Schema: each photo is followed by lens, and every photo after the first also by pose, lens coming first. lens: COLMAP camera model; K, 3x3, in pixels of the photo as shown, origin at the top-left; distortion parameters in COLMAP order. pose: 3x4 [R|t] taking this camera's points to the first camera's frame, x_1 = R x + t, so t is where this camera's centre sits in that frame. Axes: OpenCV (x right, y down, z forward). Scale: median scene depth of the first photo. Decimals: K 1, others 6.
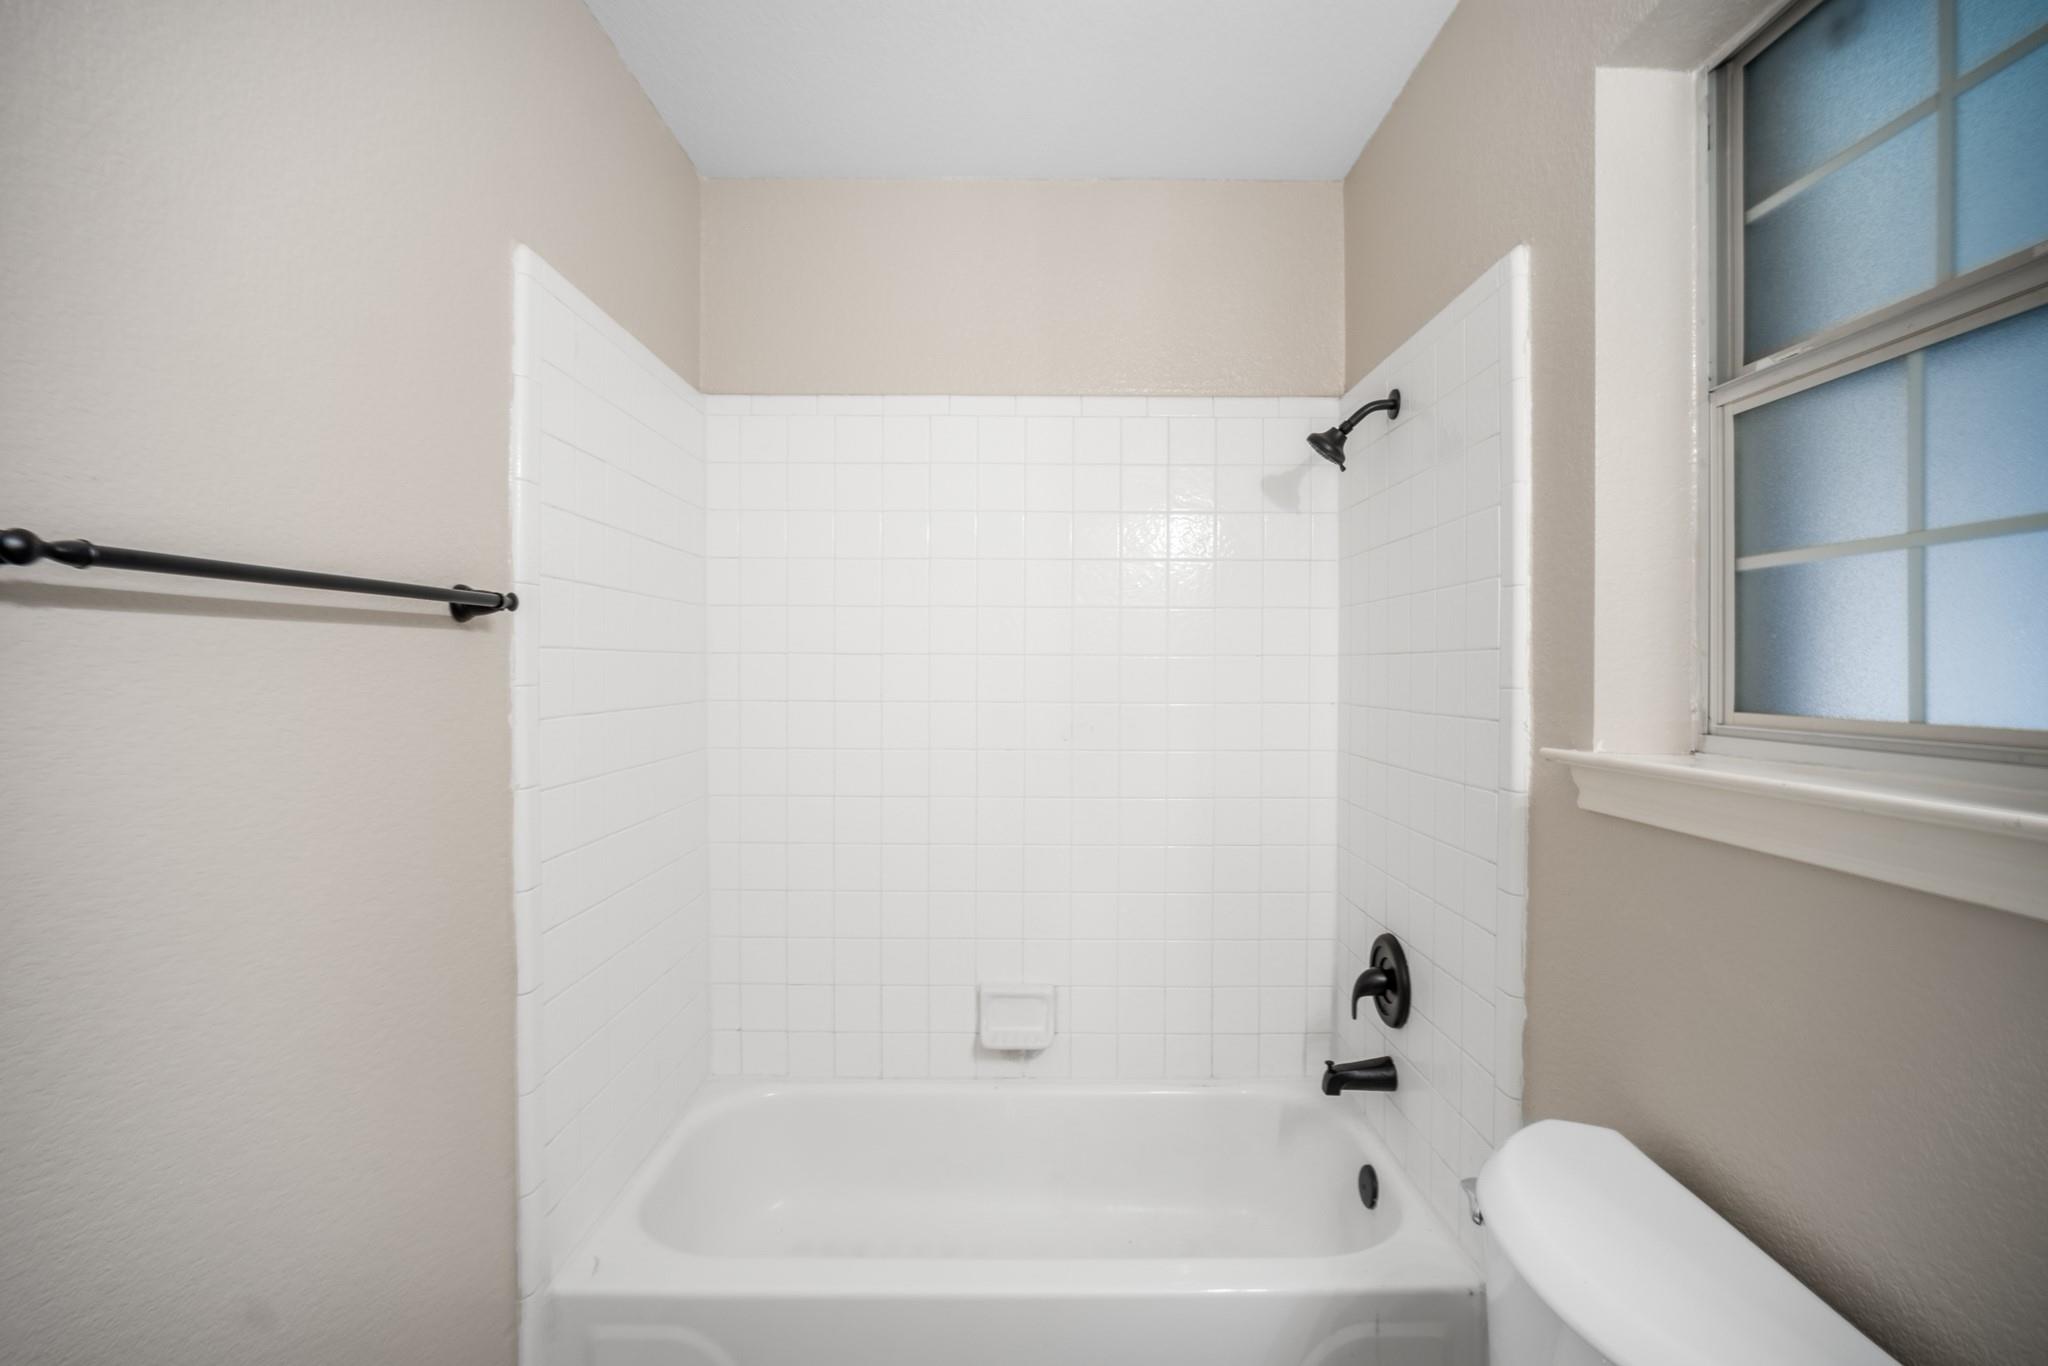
lens RADIAL K [[942.7, 0, 1025.7], [0, 942.7, 683.2], [0, 0, 1]] dist [-0.025374, 0.003581]
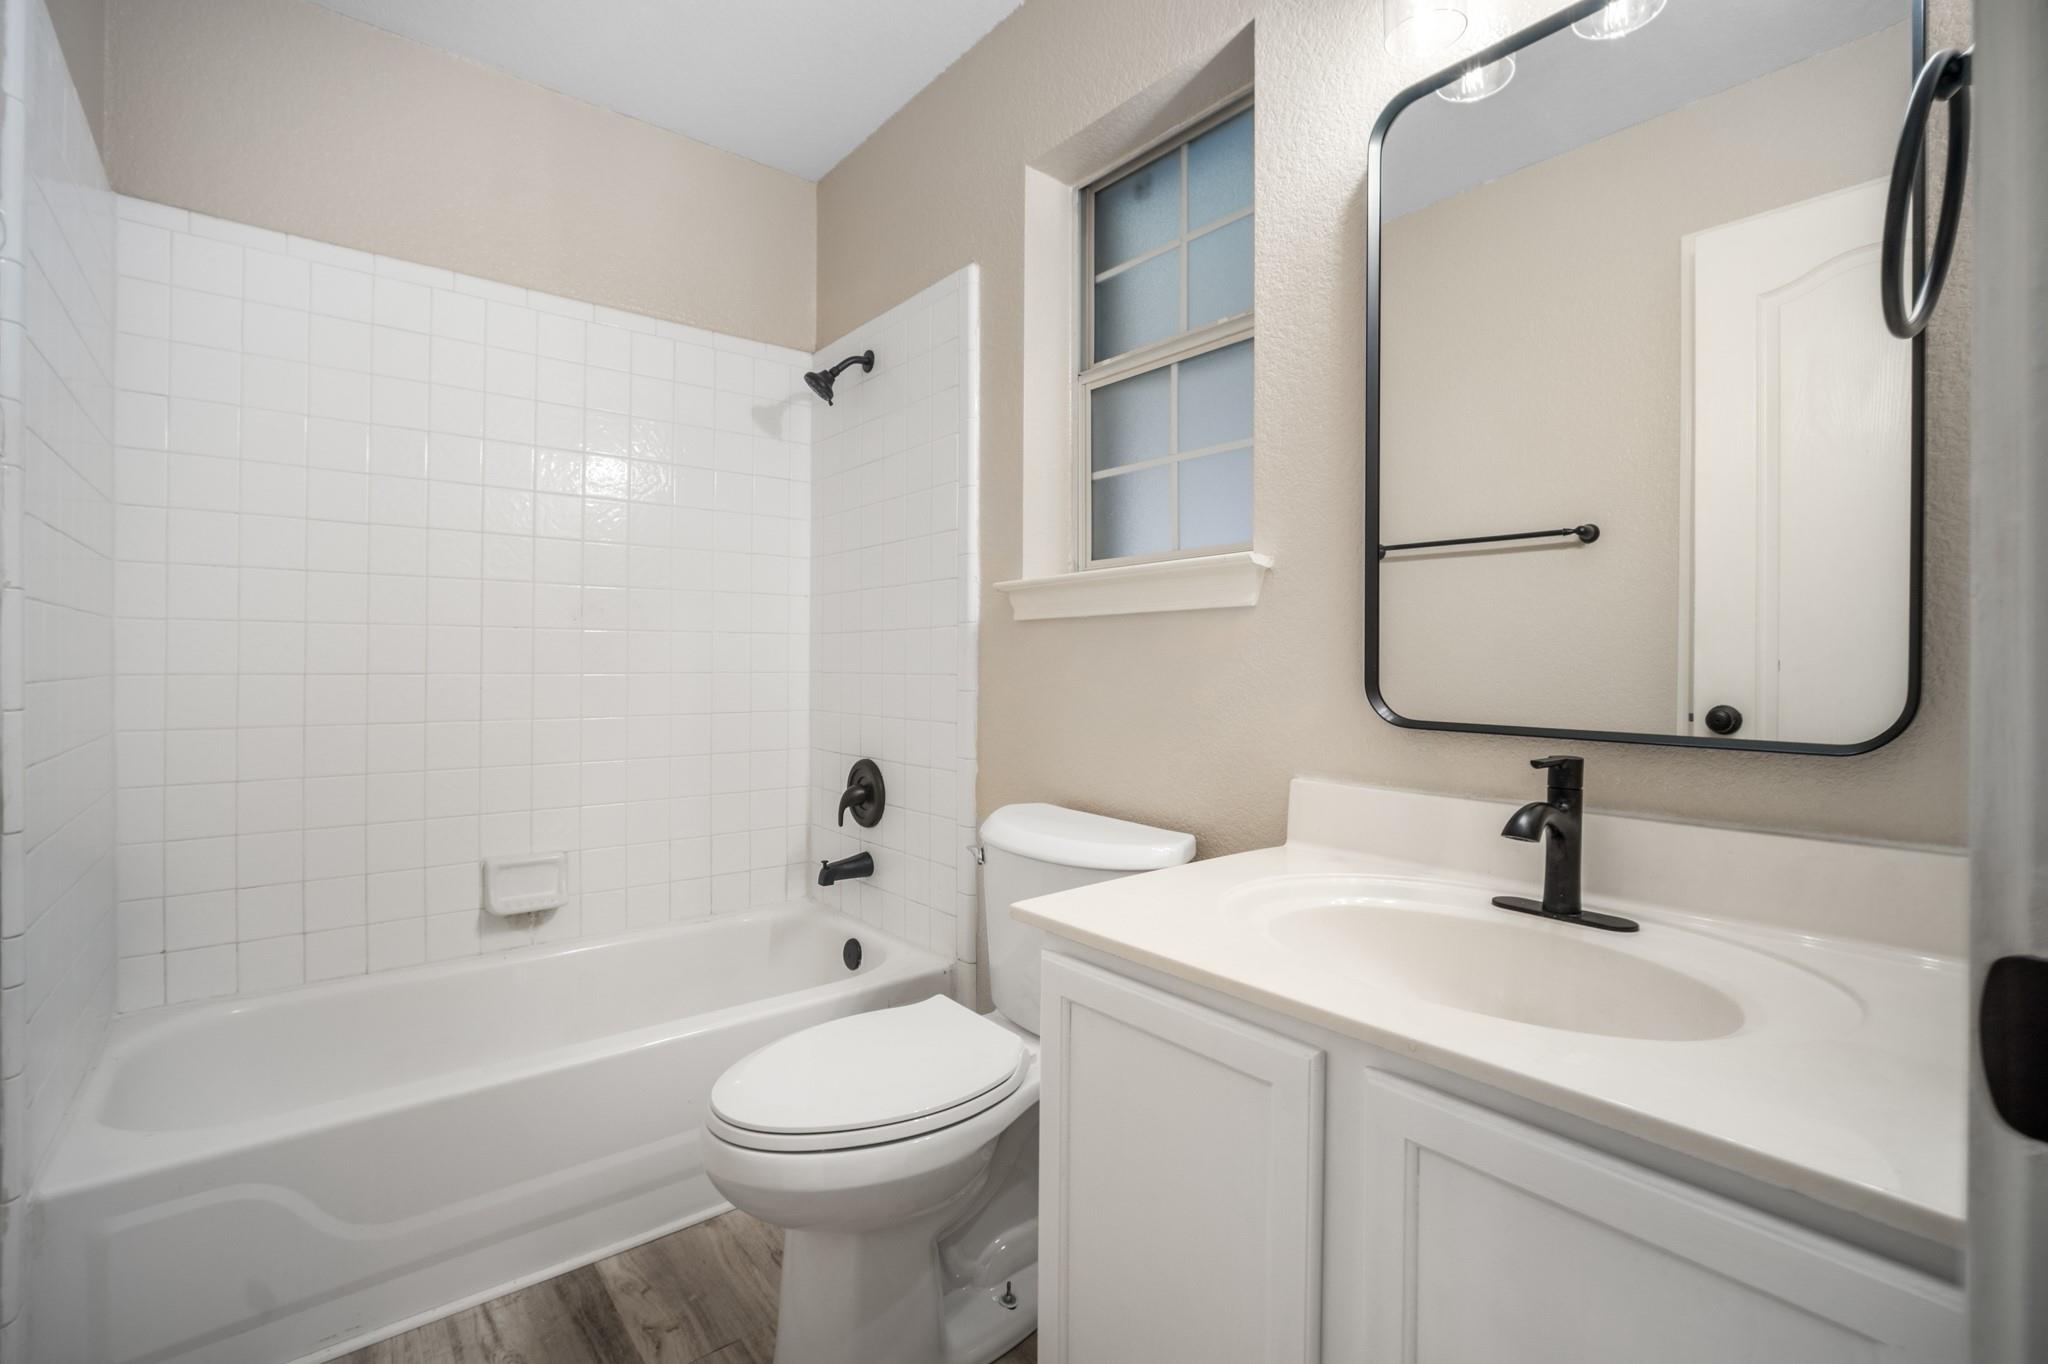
lens RADIAL K [[942.7, 0, 1023.7], [0, 942.7, 675.3], [0, 0, 1]] dist [-0.025374, 0.003581]
pose [[0.775078, -0.000896, 0.631865, -0.340728], [0.007126, 0.999948, -0.007323, 0.195475], [-0.631825, 0.010179, 0.775044, -0.214556]]
